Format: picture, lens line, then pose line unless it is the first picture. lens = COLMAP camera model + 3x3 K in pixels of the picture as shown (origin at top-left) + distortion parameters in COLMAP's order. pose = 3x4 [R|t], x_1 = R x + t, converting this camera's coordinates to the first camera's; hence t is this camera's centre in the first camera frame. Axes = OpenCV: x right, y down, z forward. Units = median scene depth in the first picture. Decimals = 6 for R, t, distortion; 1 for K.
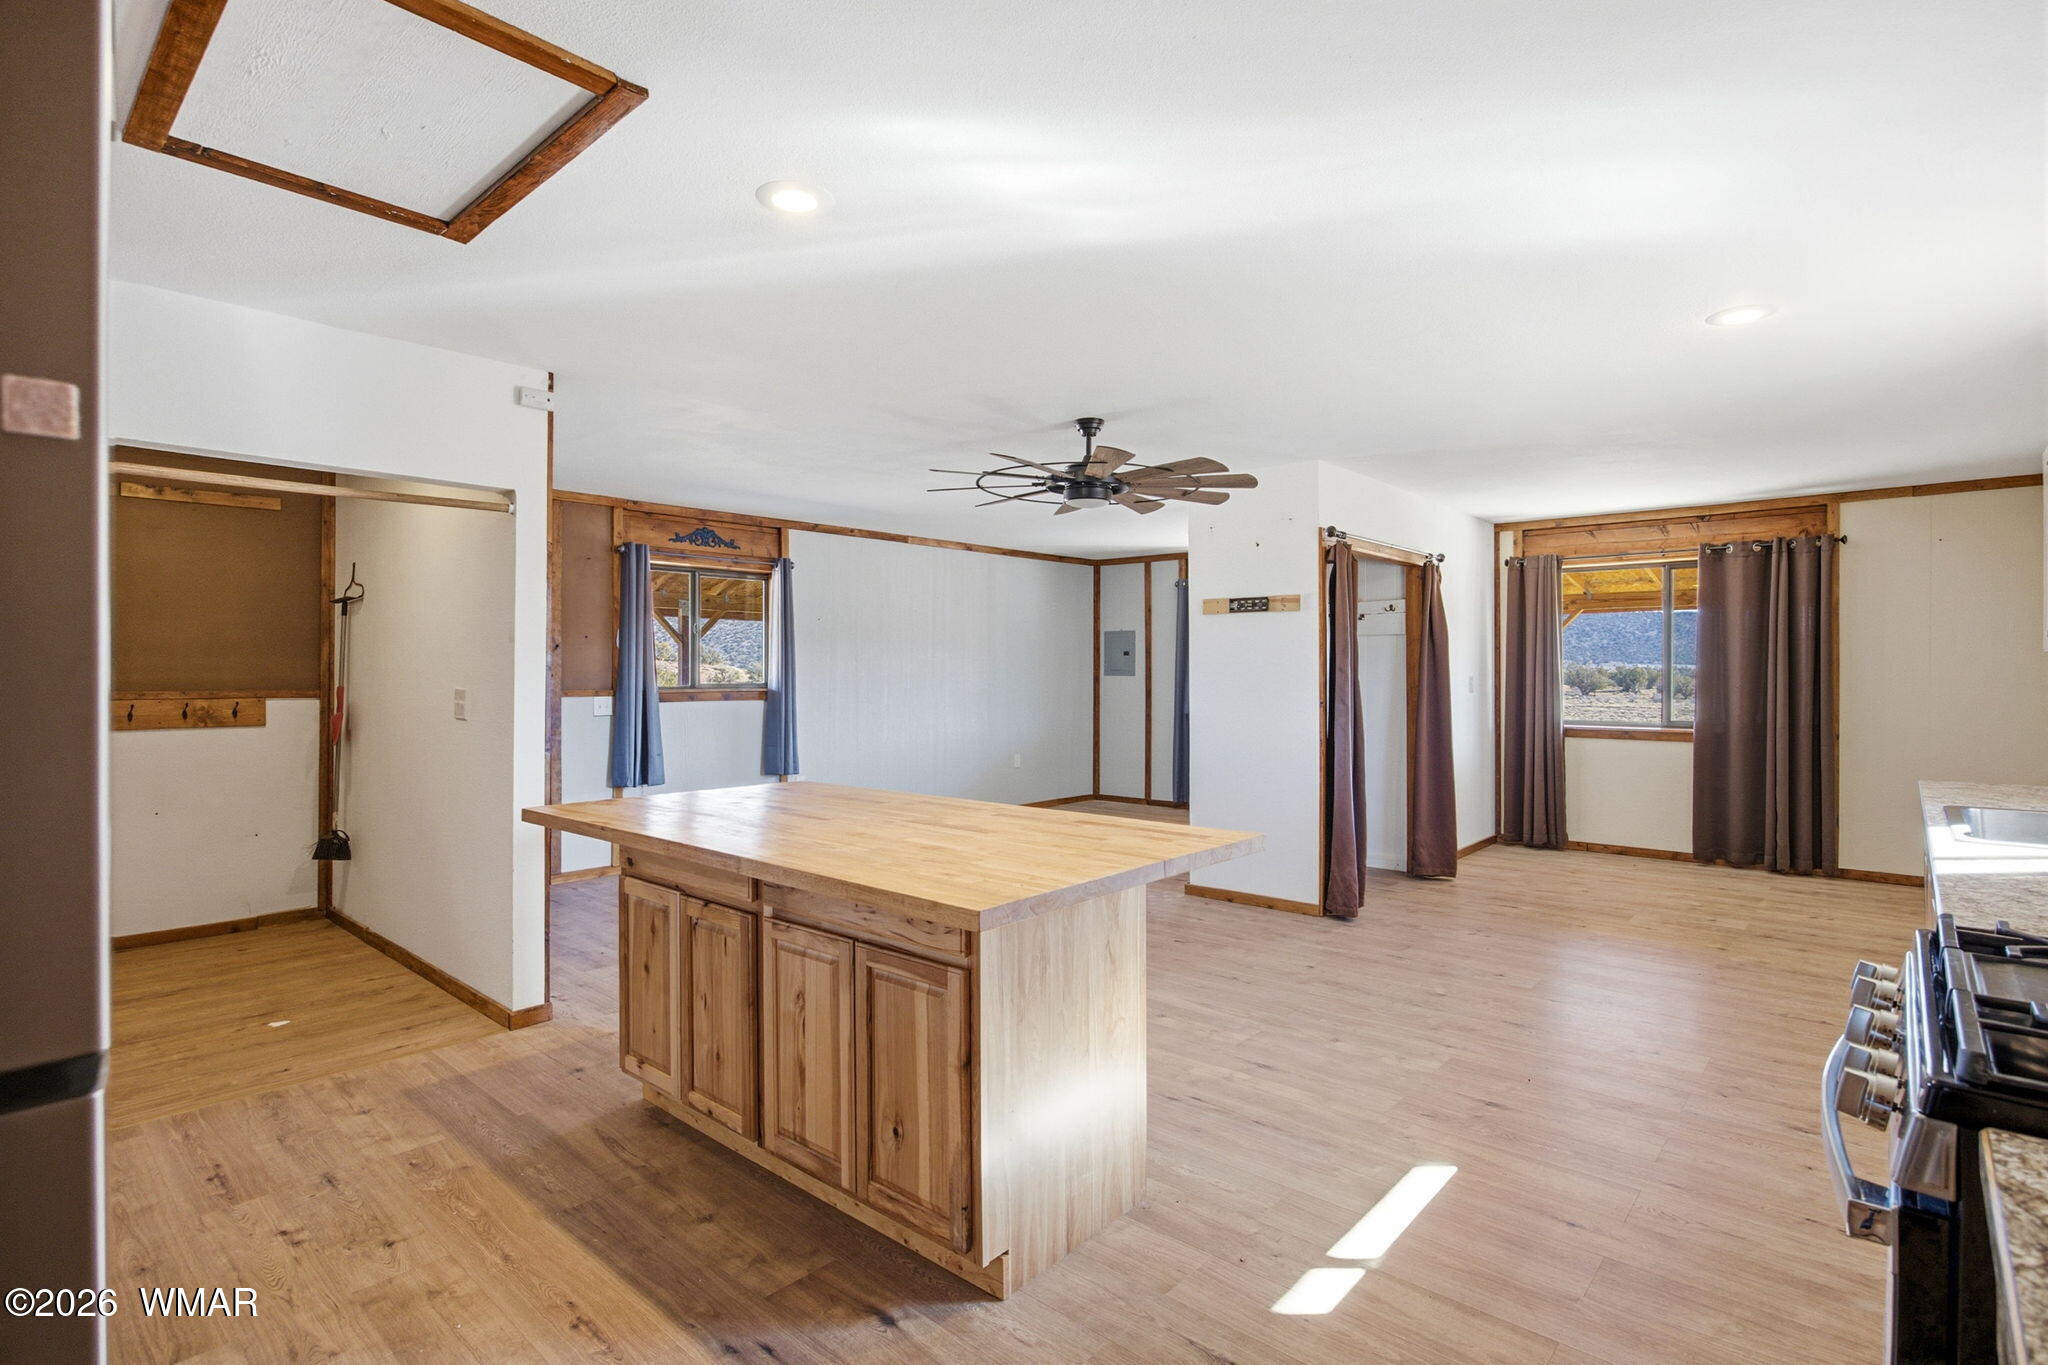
lens RADIAL K [[977.1, 0, 1006.4], [0, 977.1, 677.1], [0, 0, 1]] dist [-0.013879, -0.000199]
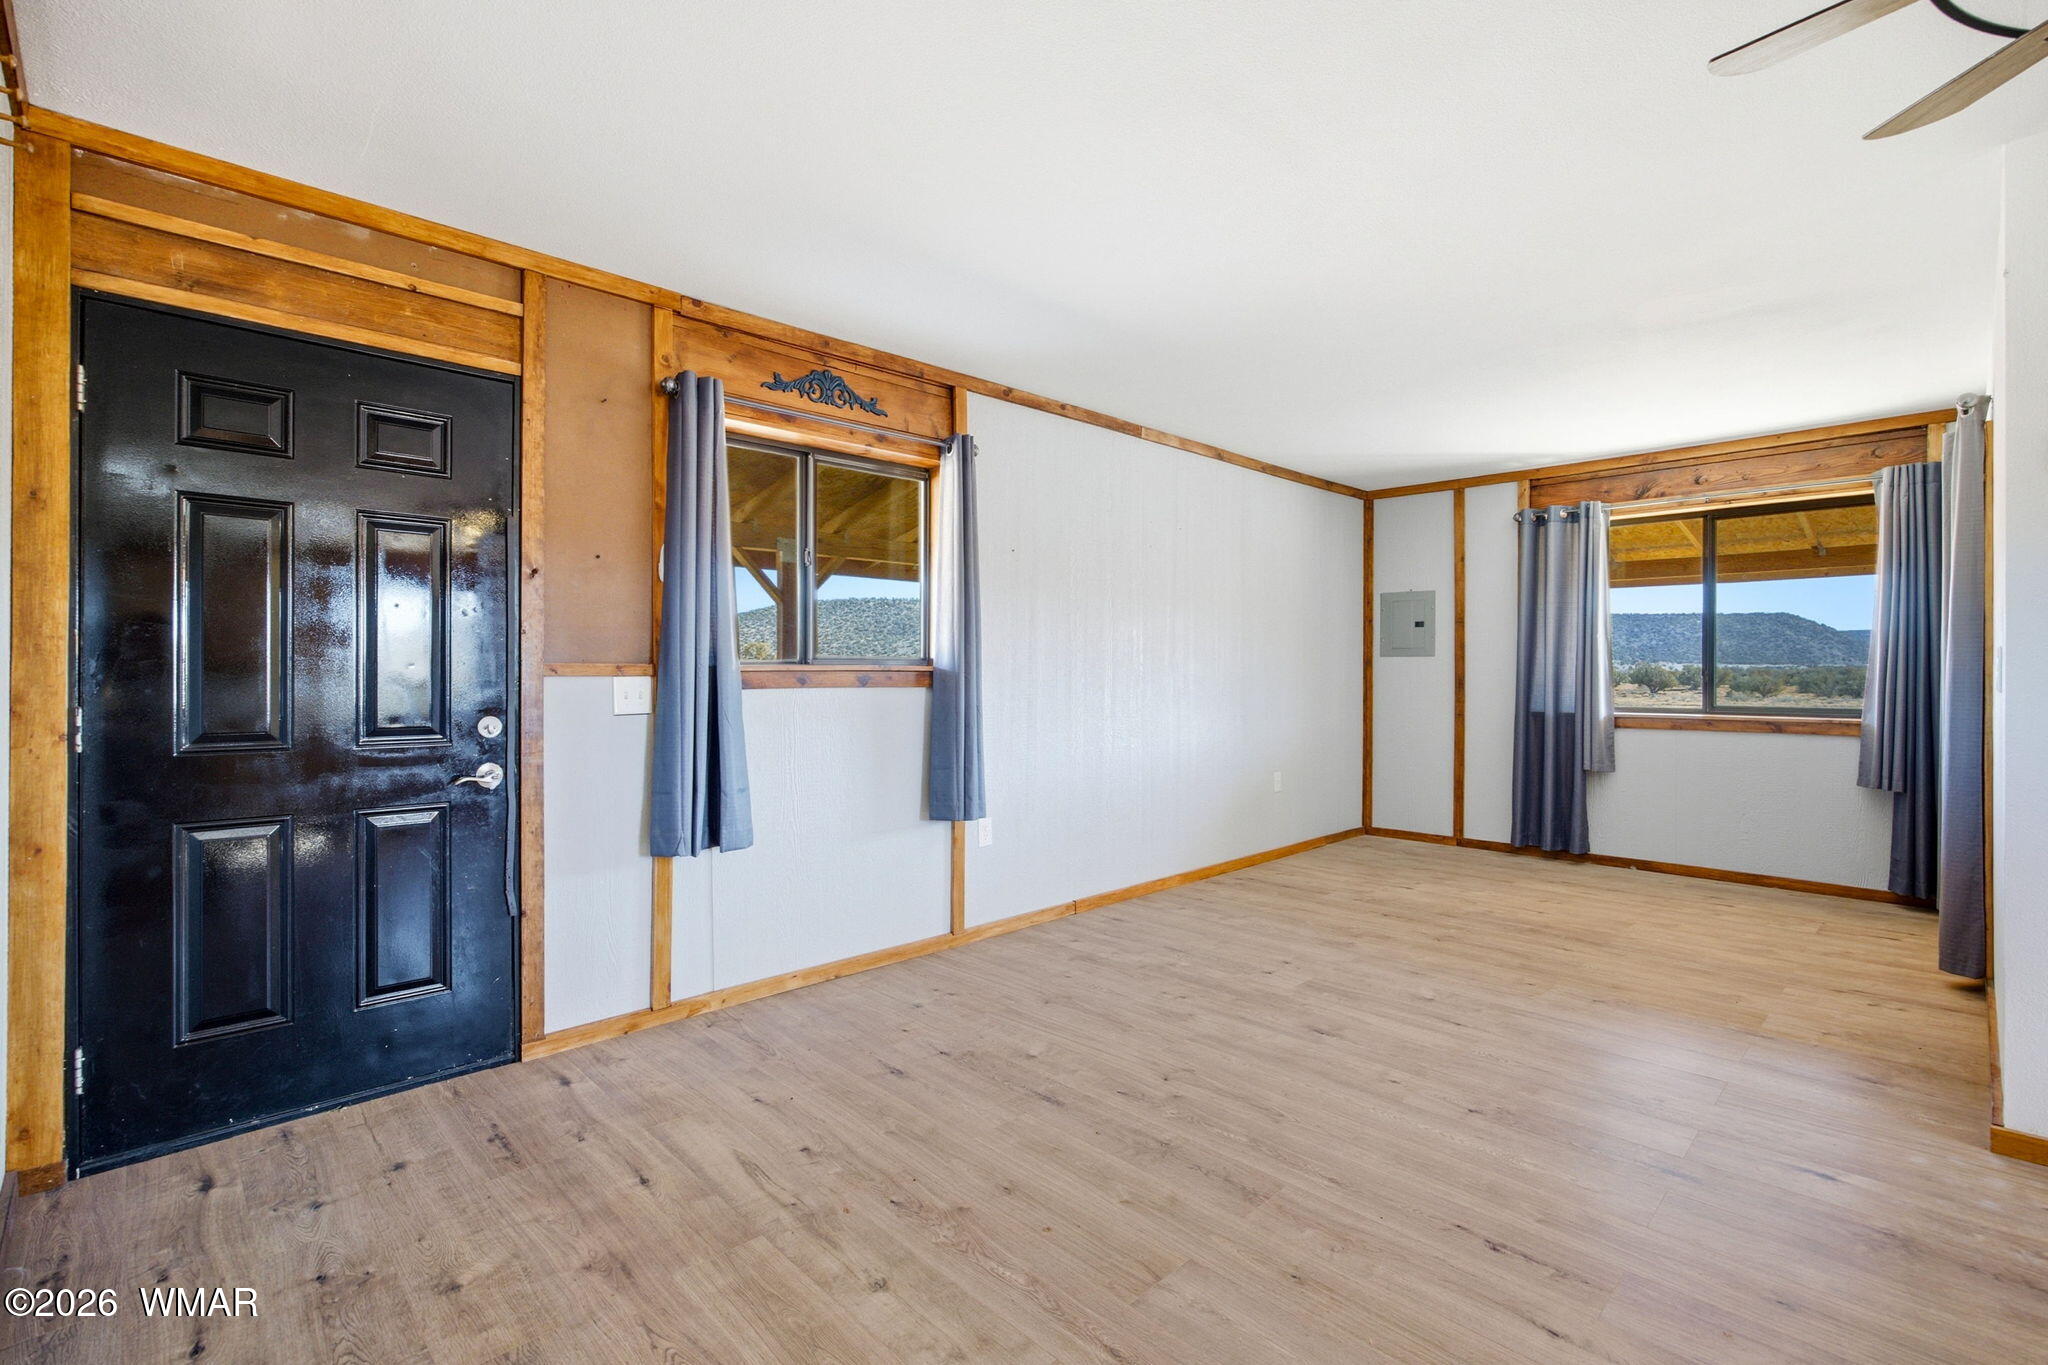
lens RADIAL K [[903.8, 0, 1025.3], [0, 903.8, 679.2], [0, 0, 1]] dist [-0.020049, 0.000811]
pose [[0.998406, 0.000812, -0.056437, -0.161006], [-0.000659, 0.999996, 0.002731, 0.017607], [0.056439, -0.002690, 0.998402, 0.478056]]
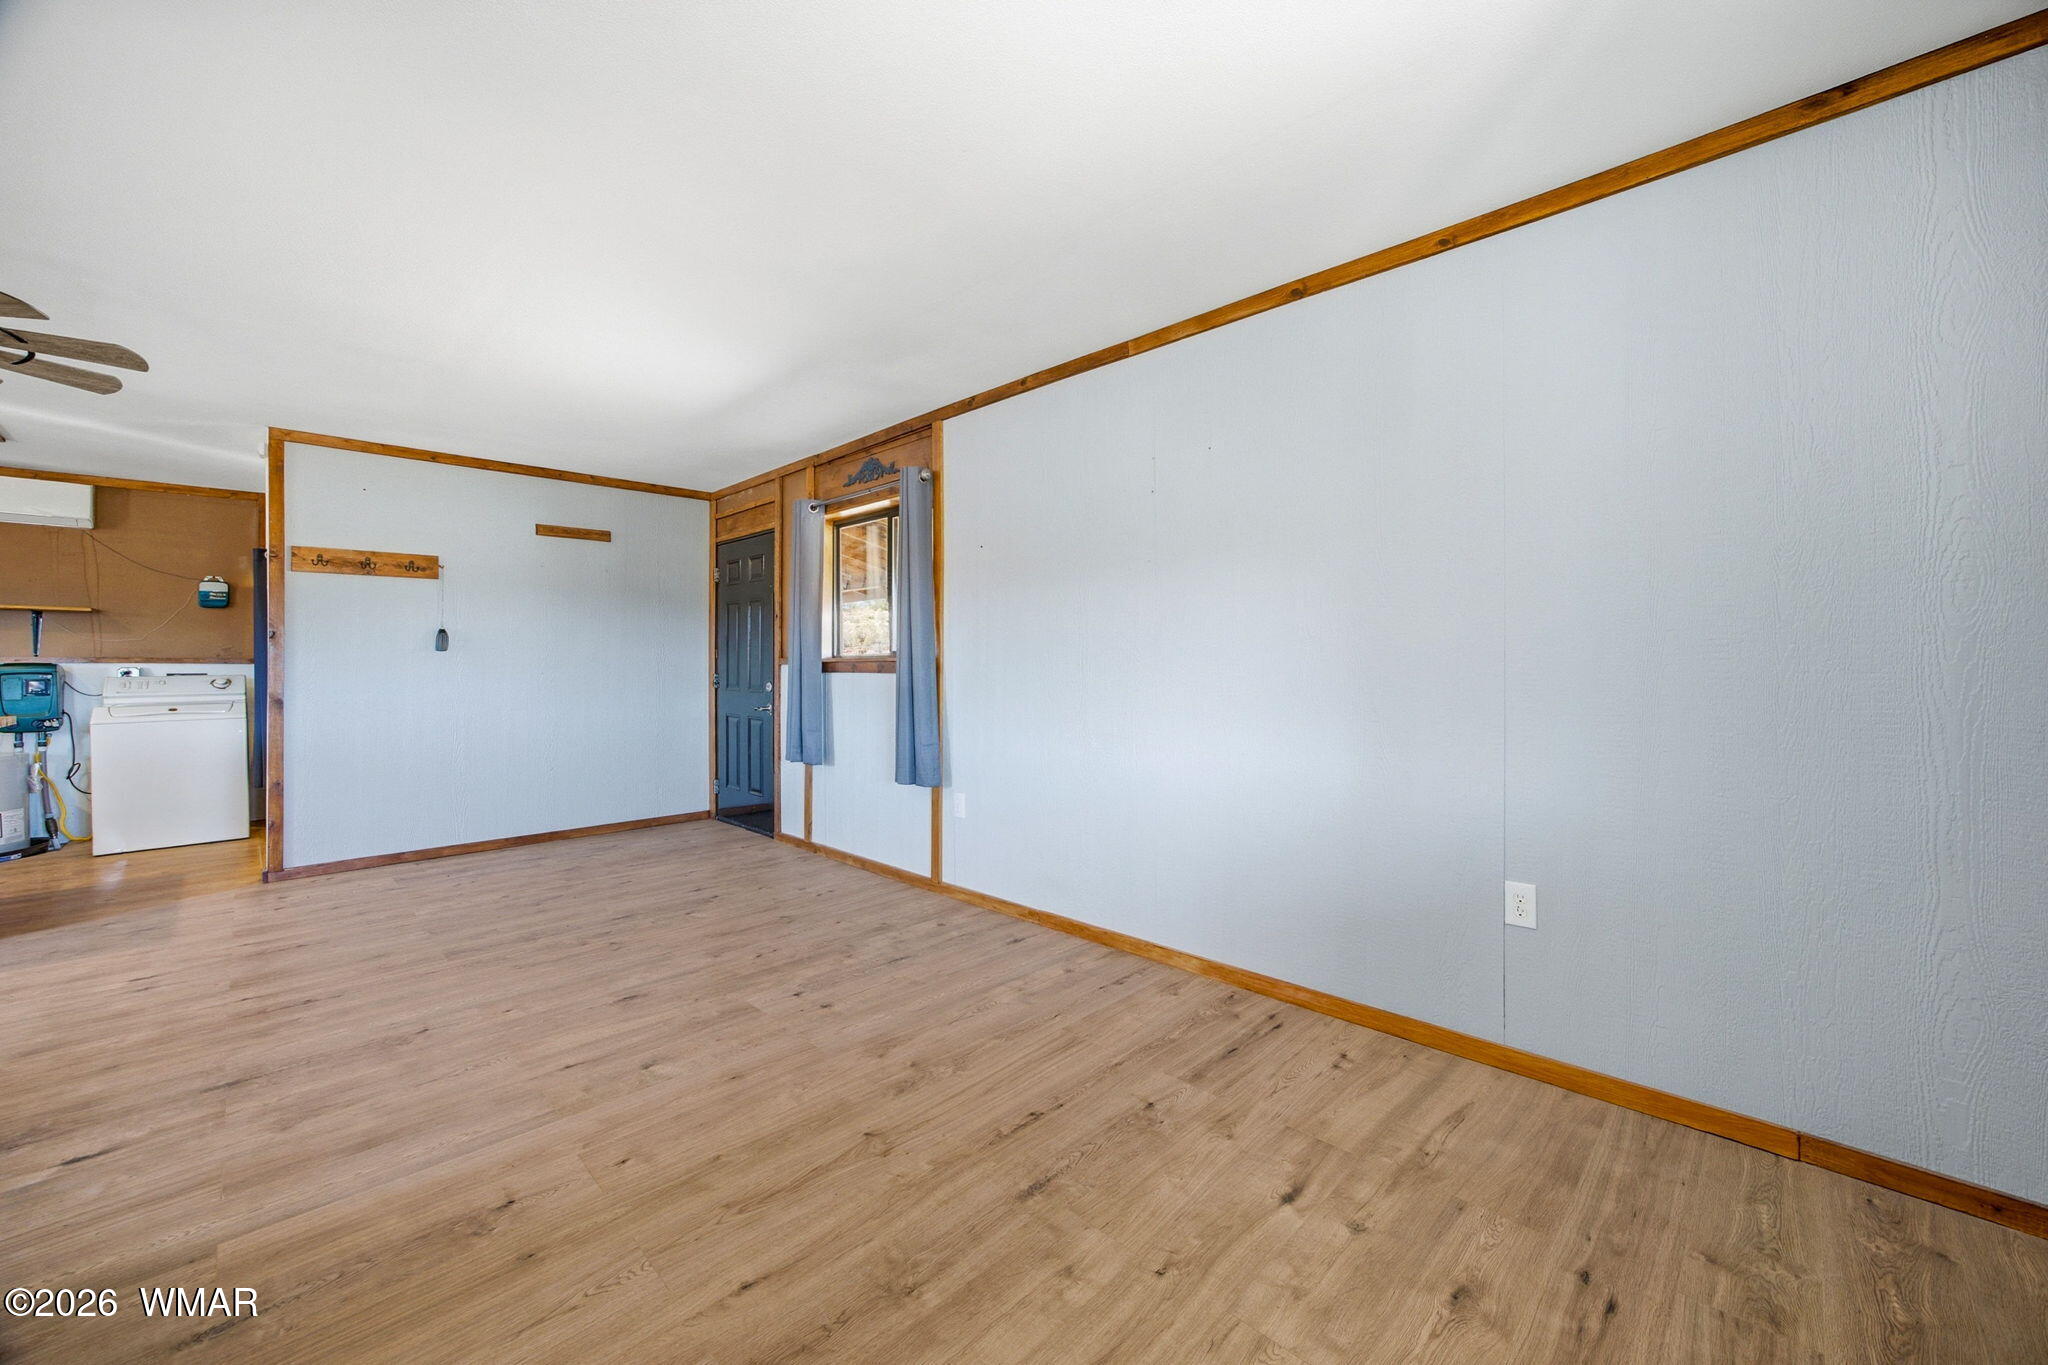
lens RADIAL K [[787.3, 0, 1018.7], [0, 787.3, 644.3], [0, 0, 1]] dist [-0.004334, -0.000286]
pose [[-0.035279, -0.015218, -0.999262, 0.326213], [0.004434, 0.999872, -0.015384, 0.012172], [0.999368, -0.004974, -0.035207, 1.092127]]
